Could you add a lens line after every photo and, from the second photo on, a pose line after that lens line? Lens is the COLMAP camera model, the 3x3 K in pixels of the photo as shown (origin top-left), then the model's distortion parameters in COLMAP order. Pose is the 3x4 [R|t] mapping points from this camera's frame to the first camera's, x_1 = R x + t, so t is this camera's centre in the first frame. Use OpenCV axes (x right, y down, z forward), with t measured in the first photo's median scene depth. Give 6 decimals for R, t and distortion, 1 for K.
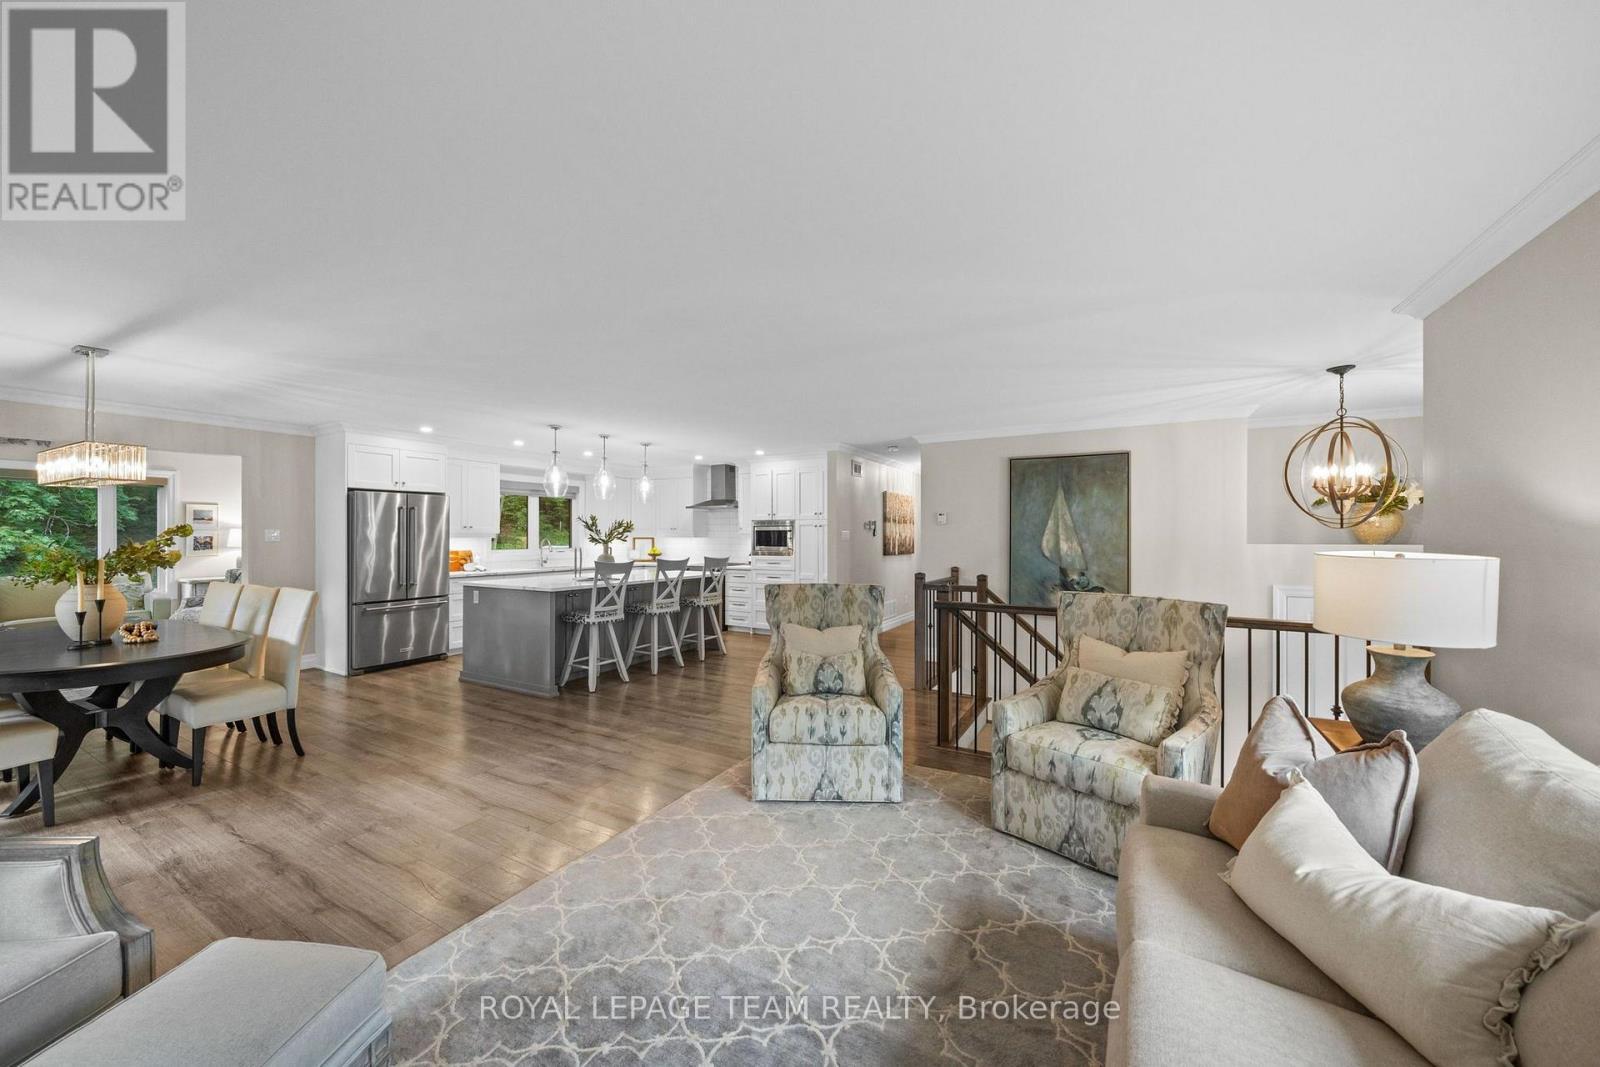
lens RADIAL K [[587.8, 0, 793.6], [0, 587.8, 533.1], [0, 0, 1]] dist [-0.001918, -0.000018]
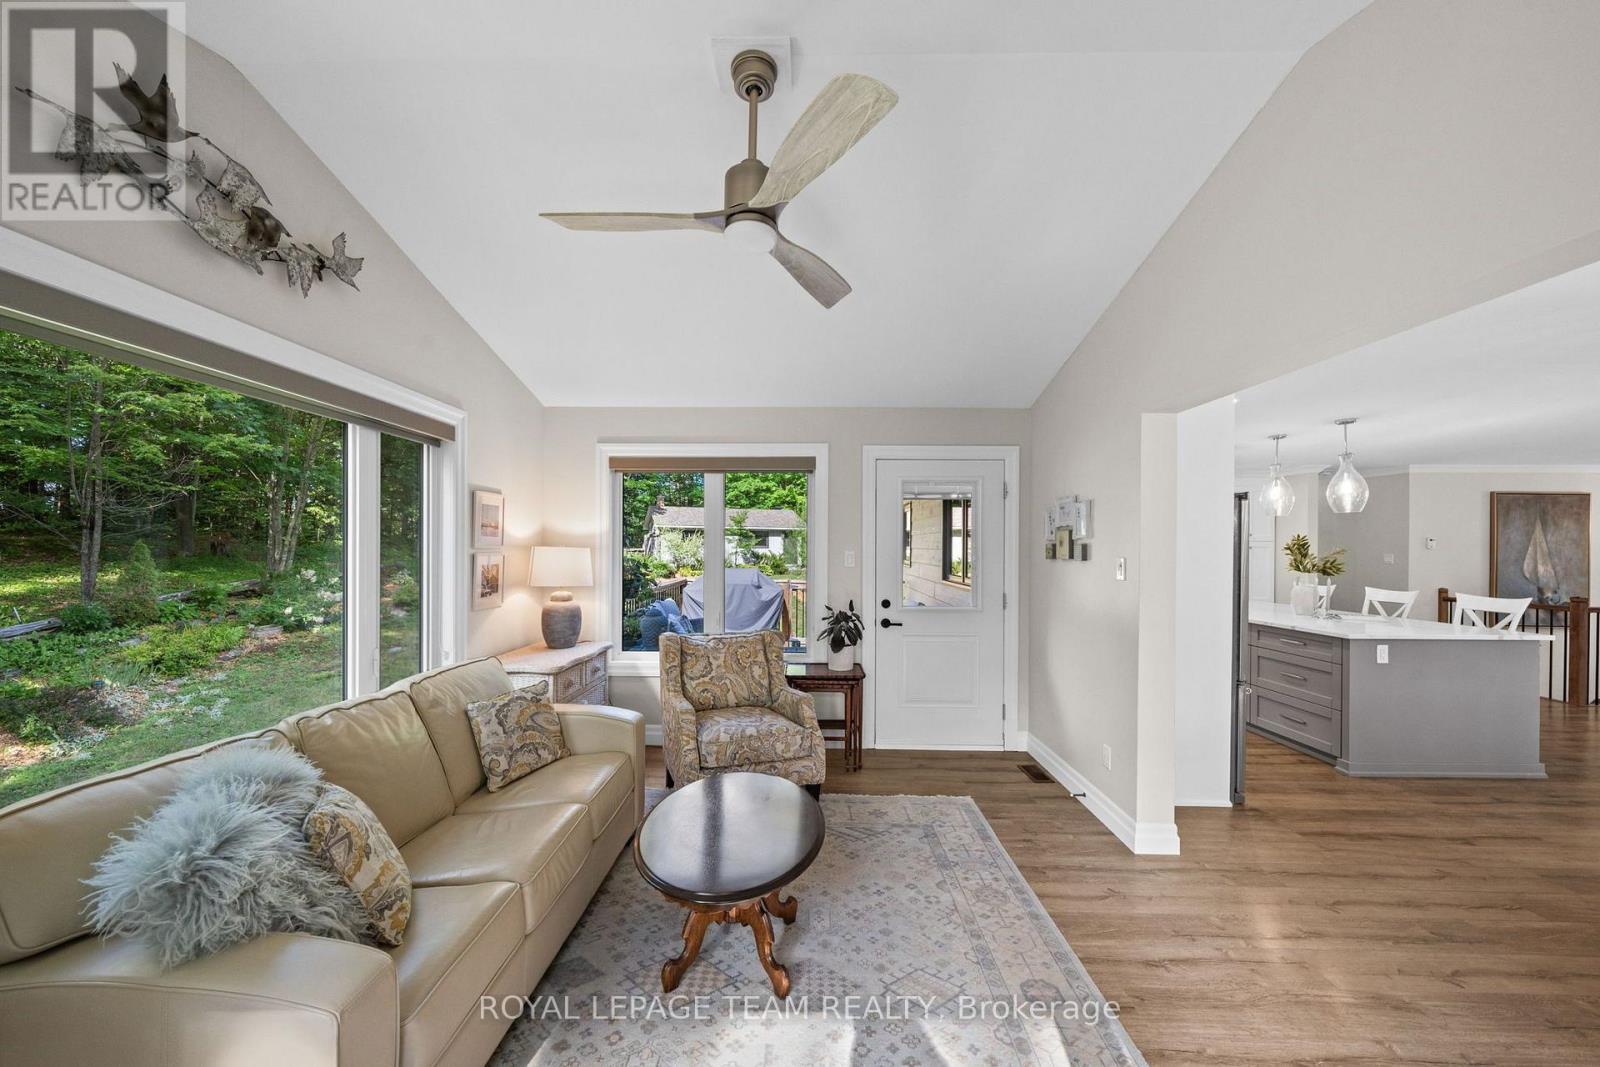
lens RADIAL K [[572.8, 0, 802.3], [0, 572.8, 541.3], [0, 0, 1]] dist [0.004185, -0.000053]
pose [[0.873720, 0.010365, 0.486319, -1.388796], [-0.006308, 0.999930, -0.009979, -0.012519], [-0.486388, 0.005651, 0.873725, 0.692421]]
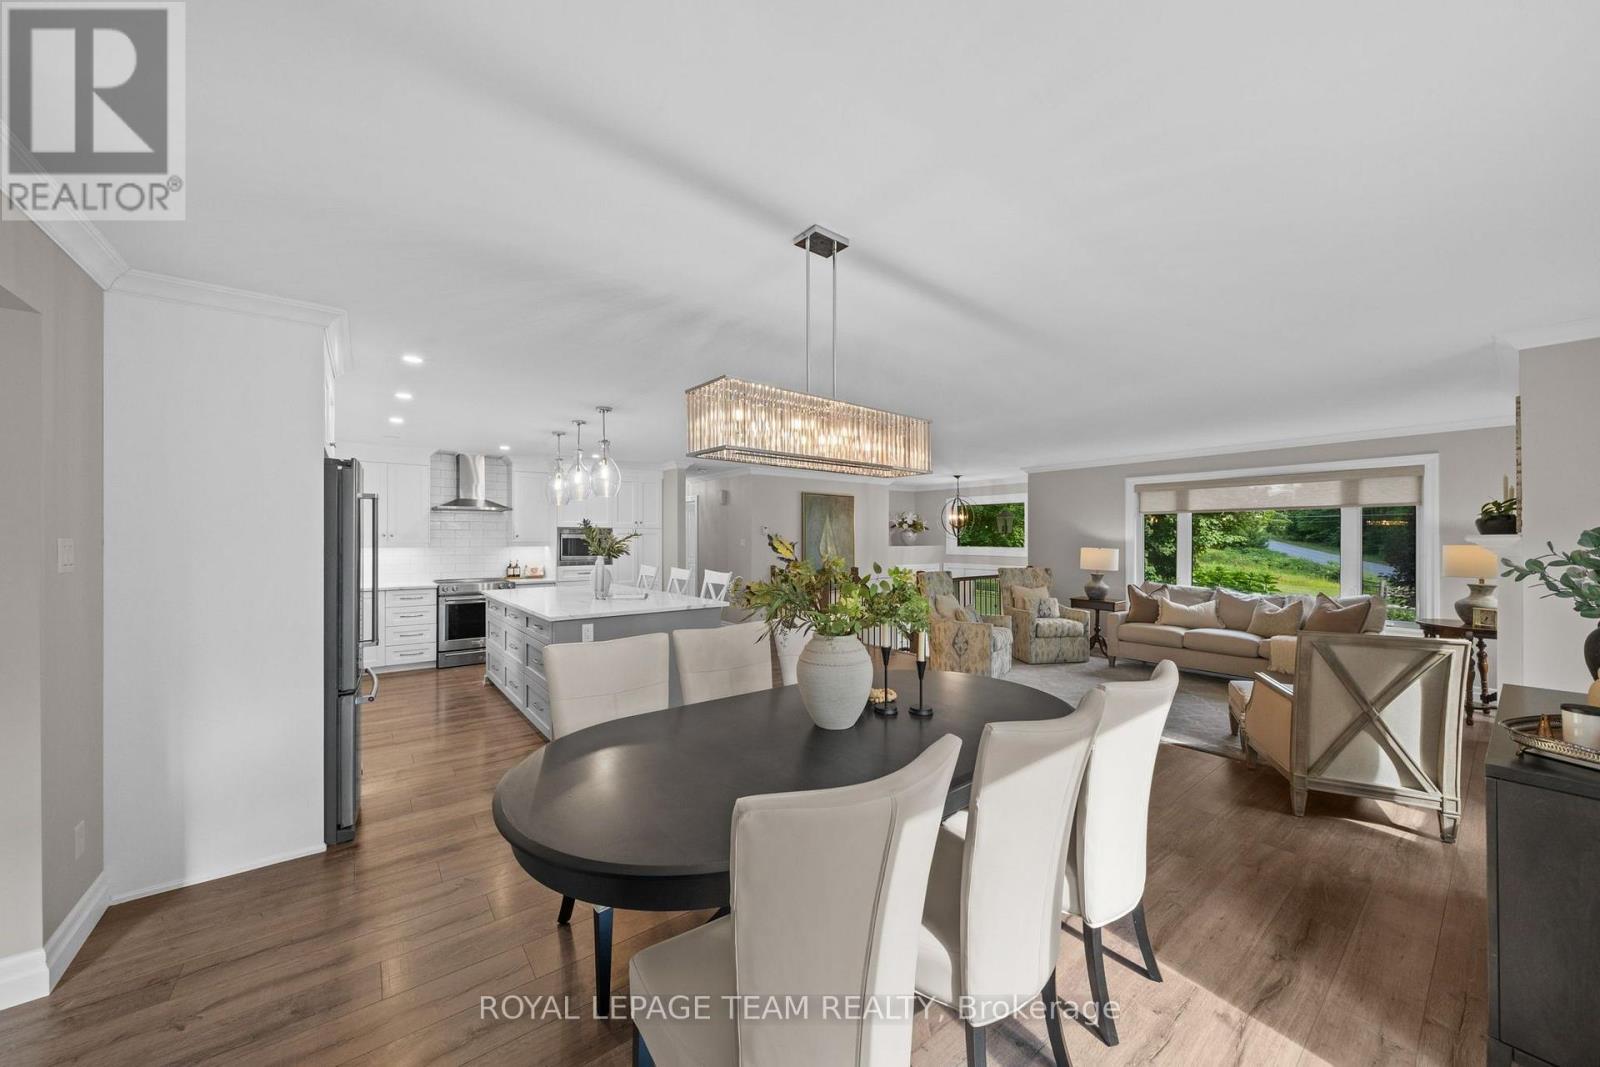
lens RADIAL K [[572.8, 0, 799.8], [0, 572.8, 531.1], [0, 0, 1]] dist [0.004185, -0.000053]
pose [[0.369390, 0.015089, 0.929152, -1.032986], [-0.002822, 0.999882, -0.015116, -0.004028], [-0.929270, 0.002962, 0.369389, 0.475216]]
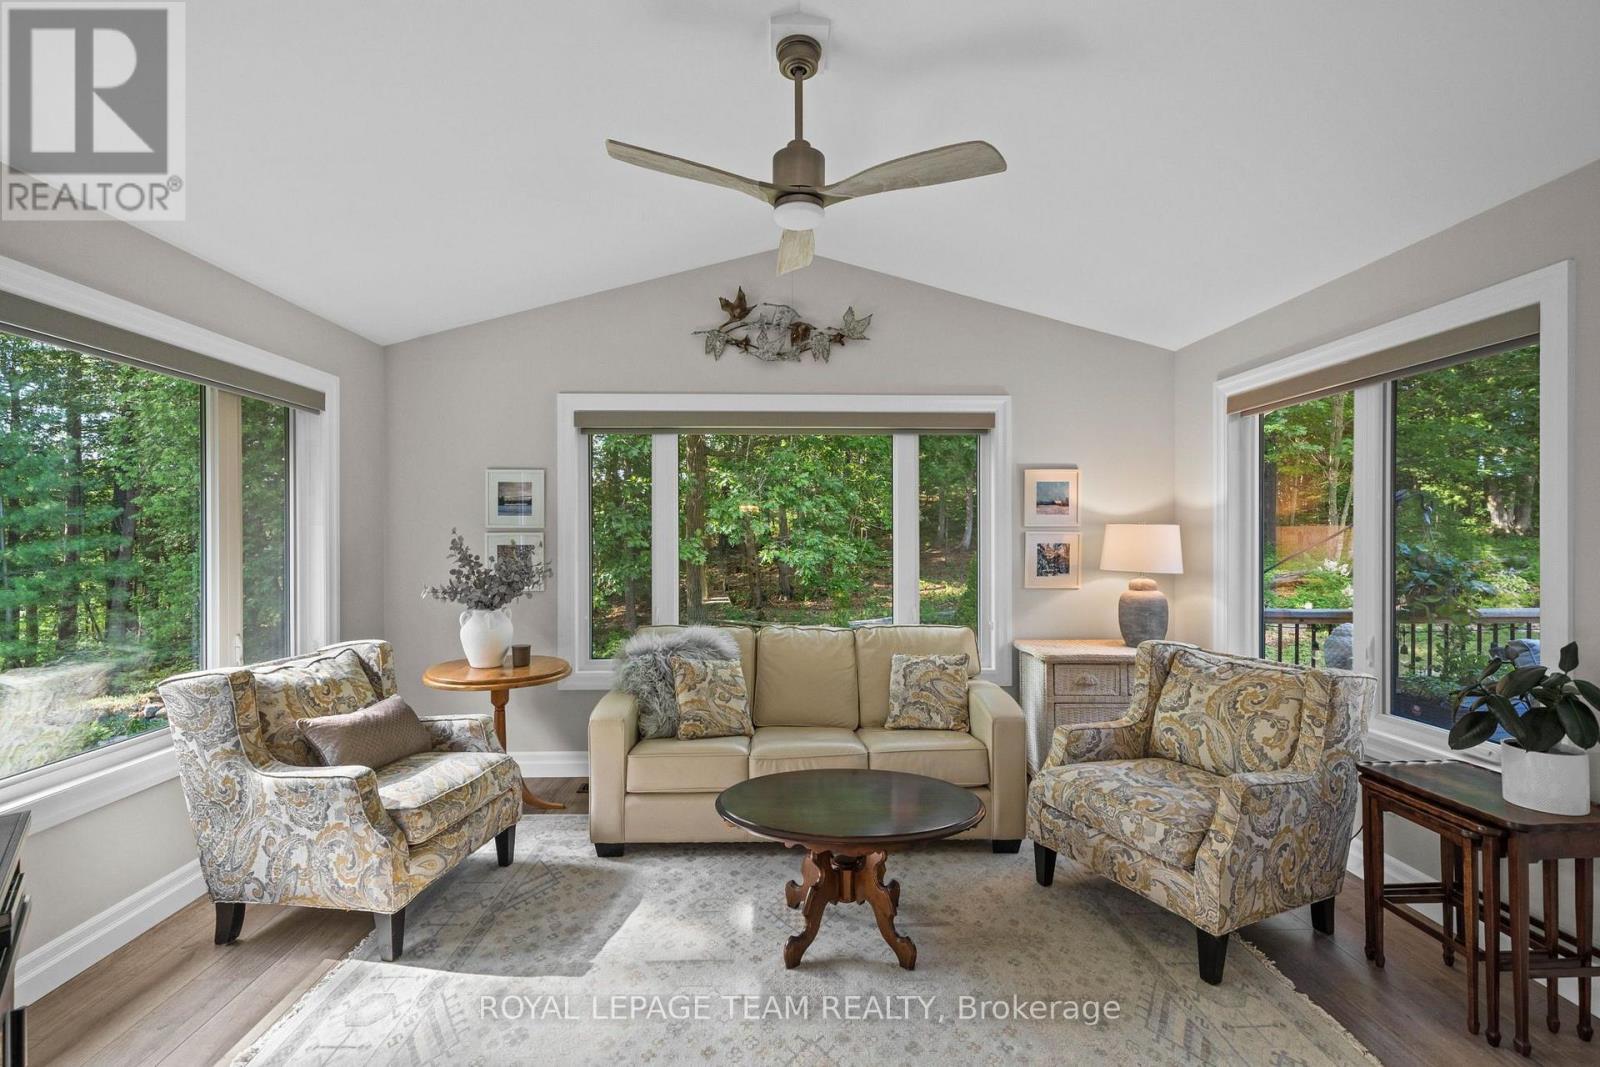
lens RADIAL K [[698.1, 0, 797.7], [0, 698.1, 543.6], [0, 0, 1]] dist [0.004644, 0.000148]
pose [[0.534829, 0.004900, -0.844946, -0.923646], [0.005375, 0.999943, 0.009200, -0.000287], [0.844943, -0.009462, 0.534773, 0.777194]]
